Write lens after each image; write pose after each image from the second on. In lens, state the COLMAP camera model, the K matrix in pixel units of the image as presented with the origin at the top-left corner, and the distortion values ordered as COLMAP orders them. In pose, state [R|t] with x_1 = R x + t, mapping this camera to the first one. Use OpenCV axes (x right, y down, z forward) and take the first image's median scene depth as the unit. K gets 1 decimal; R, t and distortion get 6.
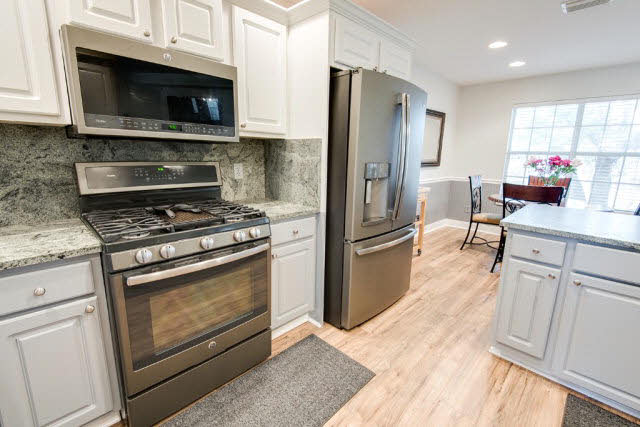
lens RADIAL K [[287.9, 0, 320.9], [0, 287.9, 212.1], [0, 0, 1]] dist [0.034050, -0.021979]
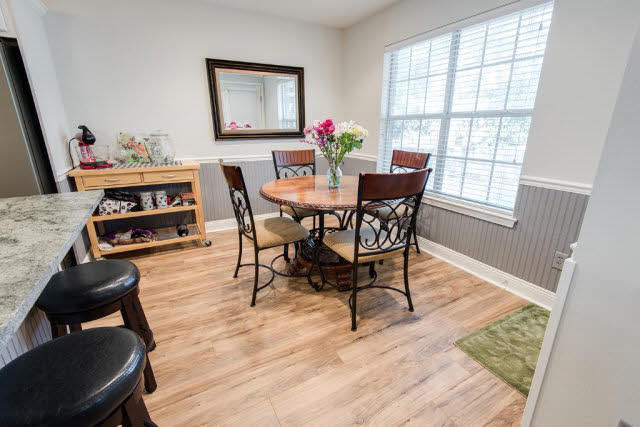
lens RADIAL K [[287.9, 0, 320.9], [0, 287.9, 212.1], [0, 0, 1]] dist [0.034050, -0.021979]
pose [[0.955159, 0.060695, -0.289805, 1.587735], [-0.035499, 0.995179, 0.091426, -0.066595], [0.293957, -0.077039, 0.952709, 0.549505]]
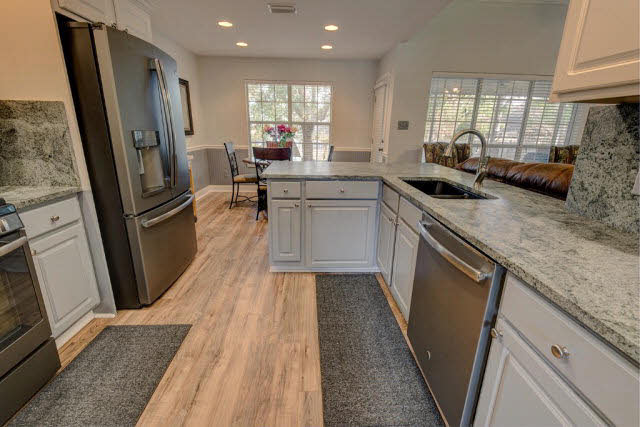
lens RADIAL K [[287.9, 0, 320.9], [0, 287.9, 212.1], [0, 0, 1]] dist [0.034050, -0.021979]
pose [[0.686756, -0.212855, 0.695024, -0.124984], [0.142761, 0.977039, 0.158160, 0.024966], [-0.712730, -0.009395, 0.701375, -0.104468]]
